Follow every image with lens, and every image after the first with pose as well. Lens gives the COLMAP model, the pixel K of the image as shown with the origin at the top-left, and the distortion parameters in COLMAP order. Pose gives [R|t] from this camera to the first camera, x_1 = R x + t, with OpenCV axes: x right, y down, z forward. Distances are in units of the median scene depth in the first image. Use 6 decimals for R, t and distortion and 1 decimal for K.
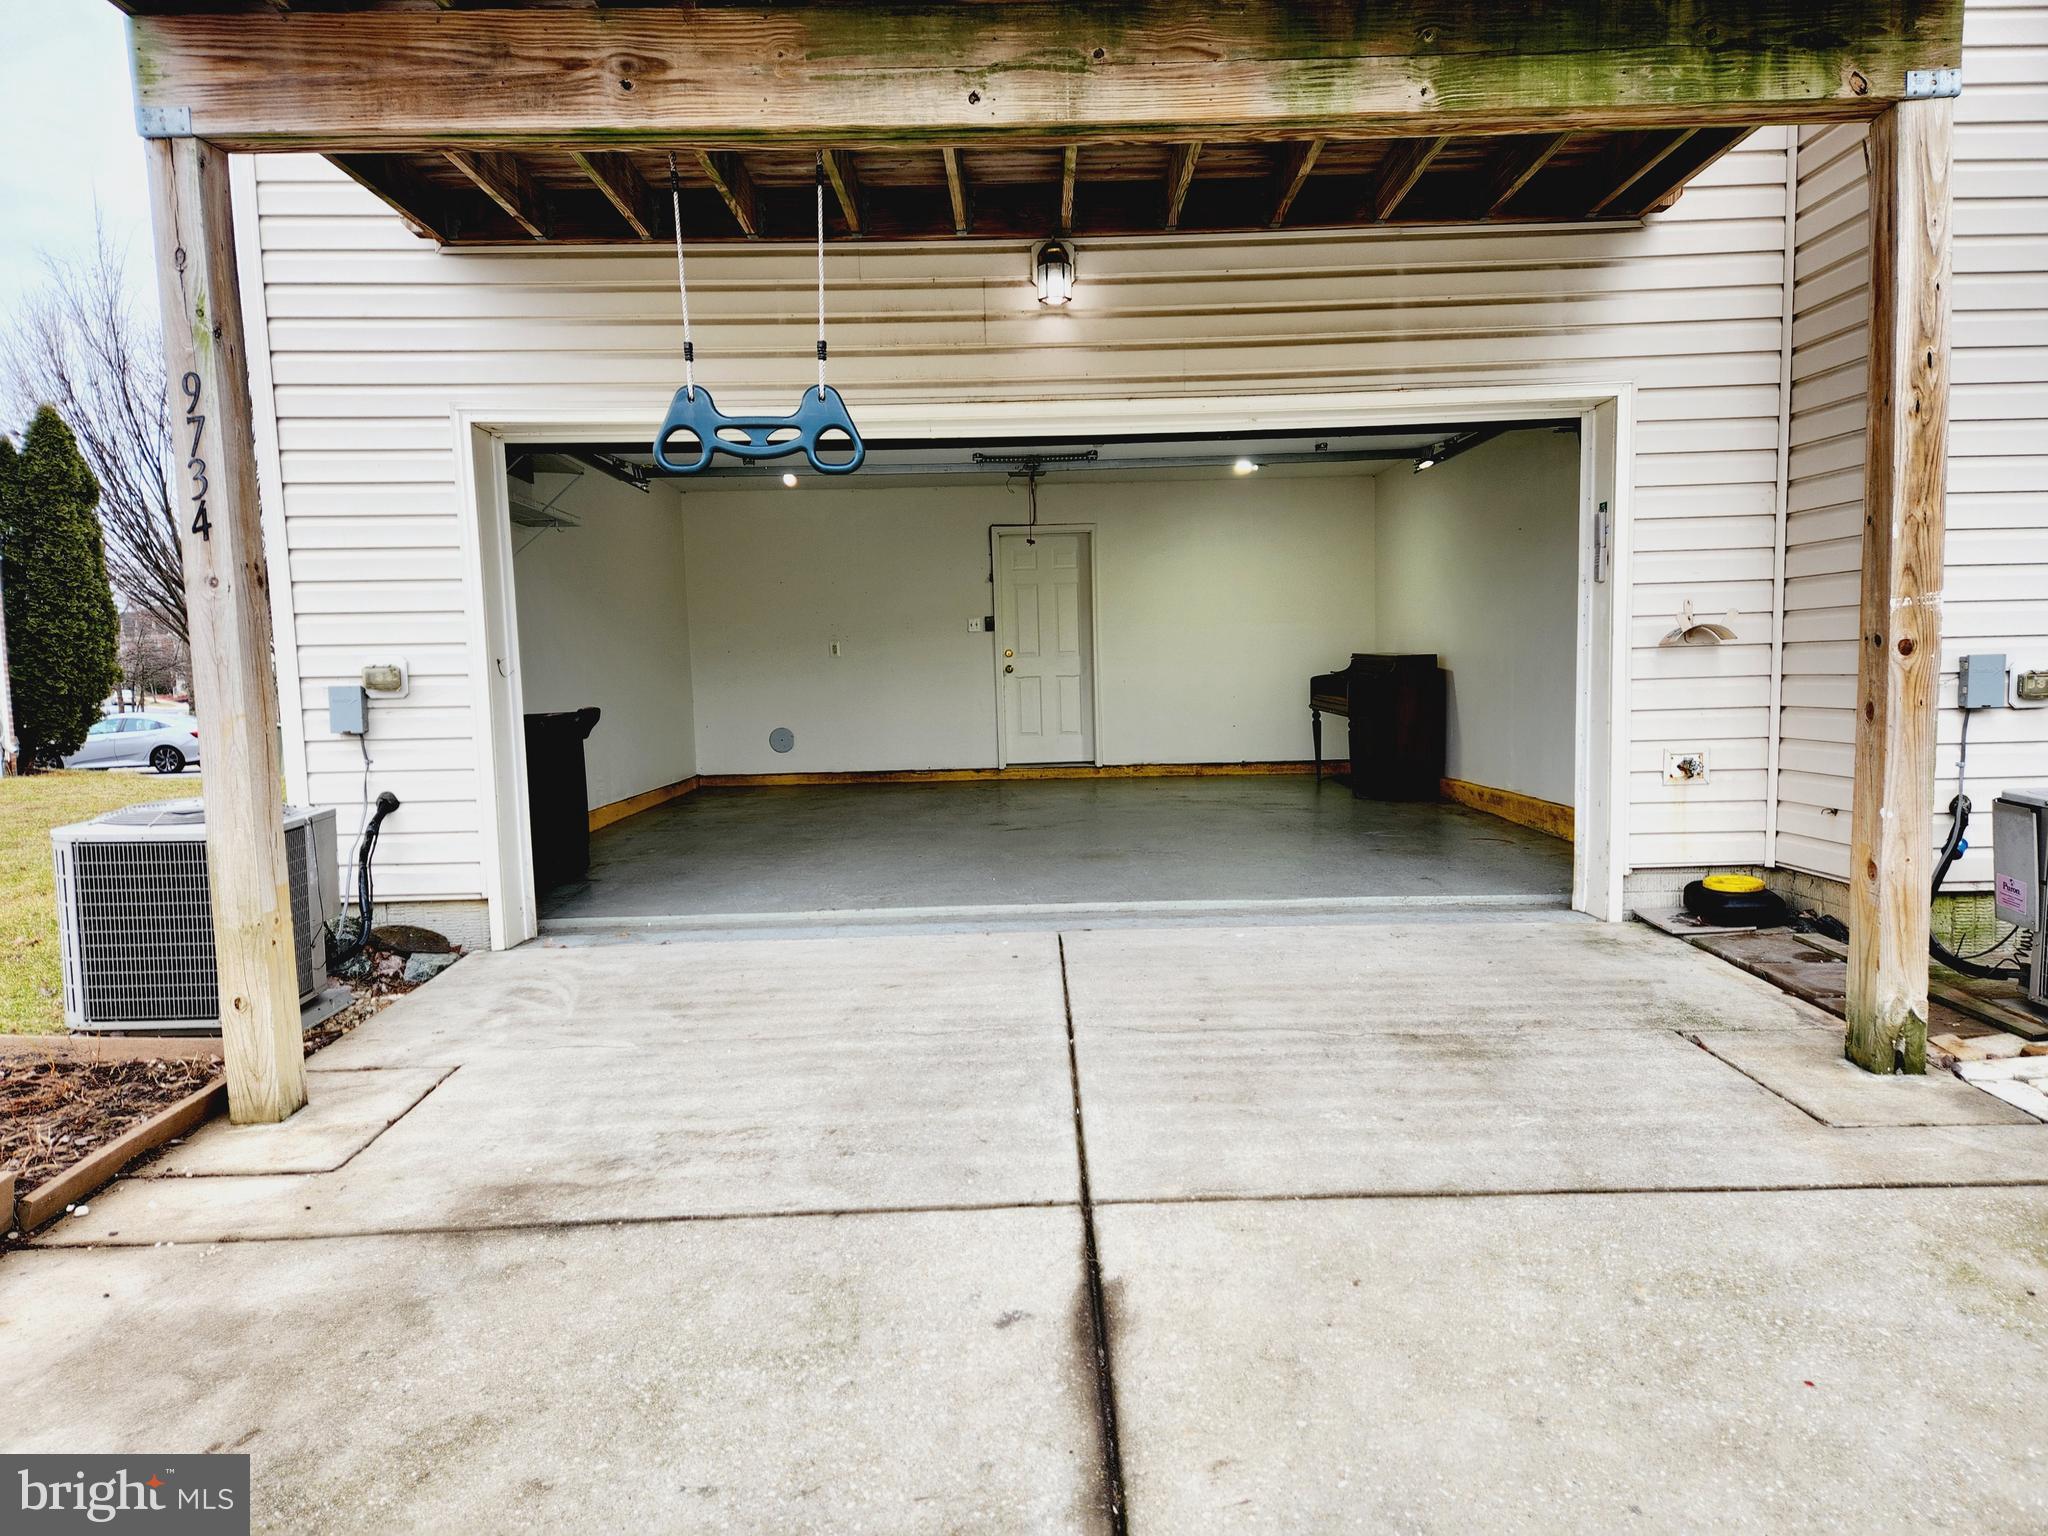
lens RADIAL K [[1370.8, 0, 1014.5], [0, 1370.8, 783.4], [0, 0, 1]] dist [0.054665, -0.016760]
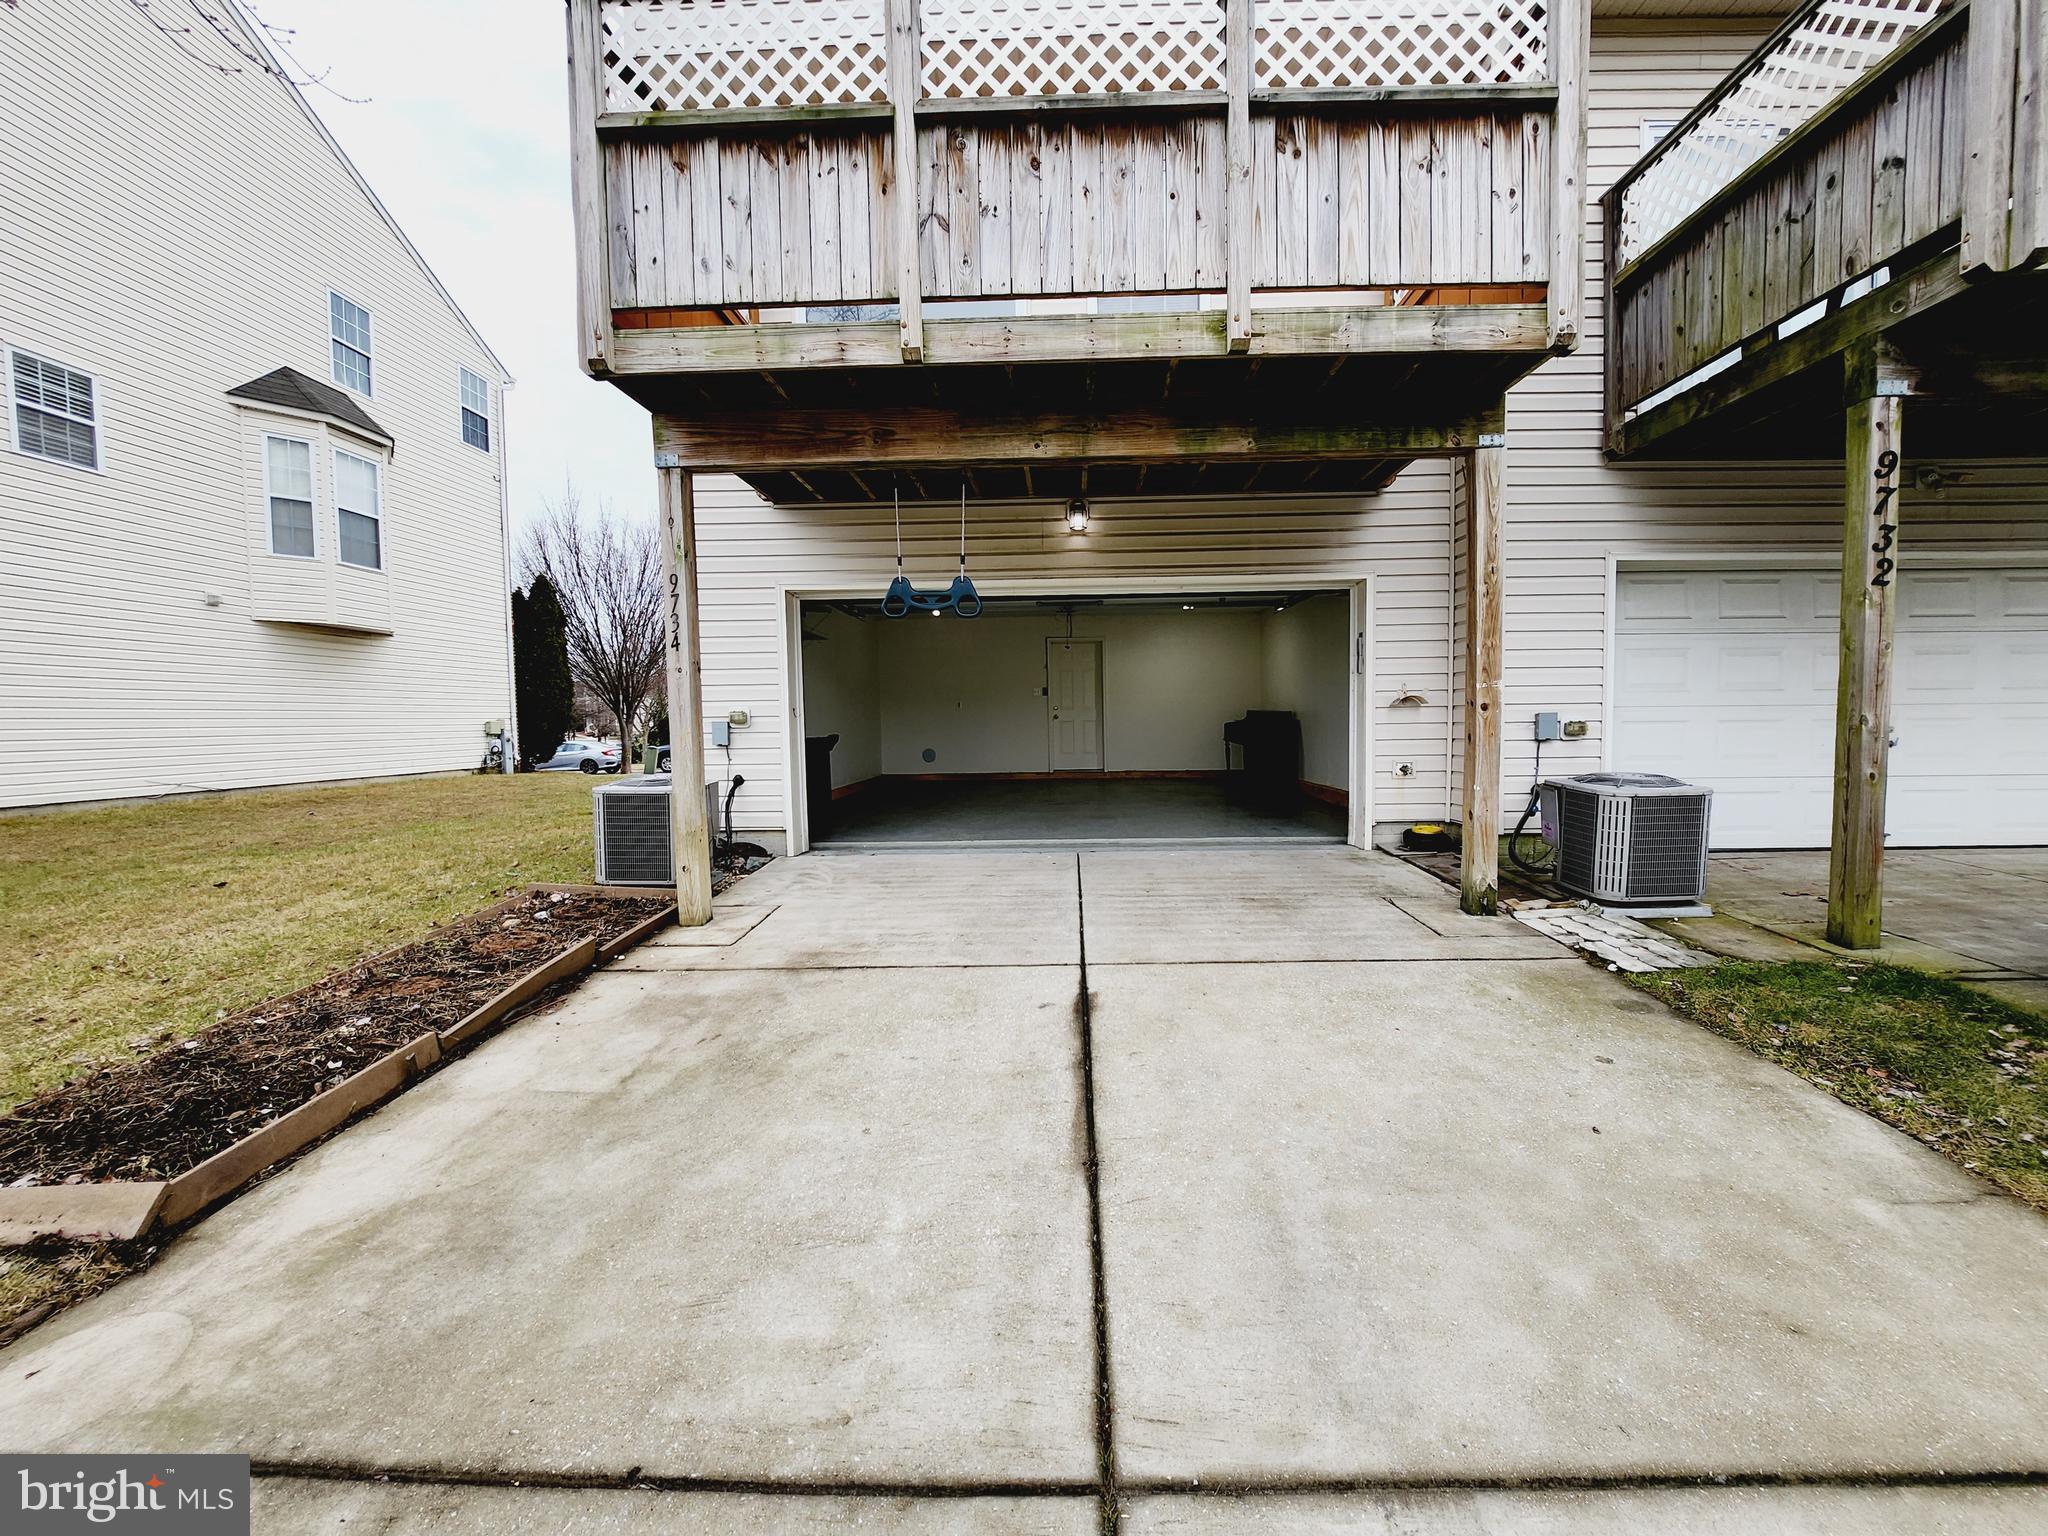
lens RADIAL K [[827.2, 0, 1022.7], [0, 827.2, 760.8], [0, 0, 1]] dist [-0.002975, 0.000074]
pose [[0.998801, 0.011226, -0.047653, 0.014131], [-0.012880, 0.999320, -0.034554, 0.031445], [0.047233, 0.035127, 0.998266, -0.235155]]
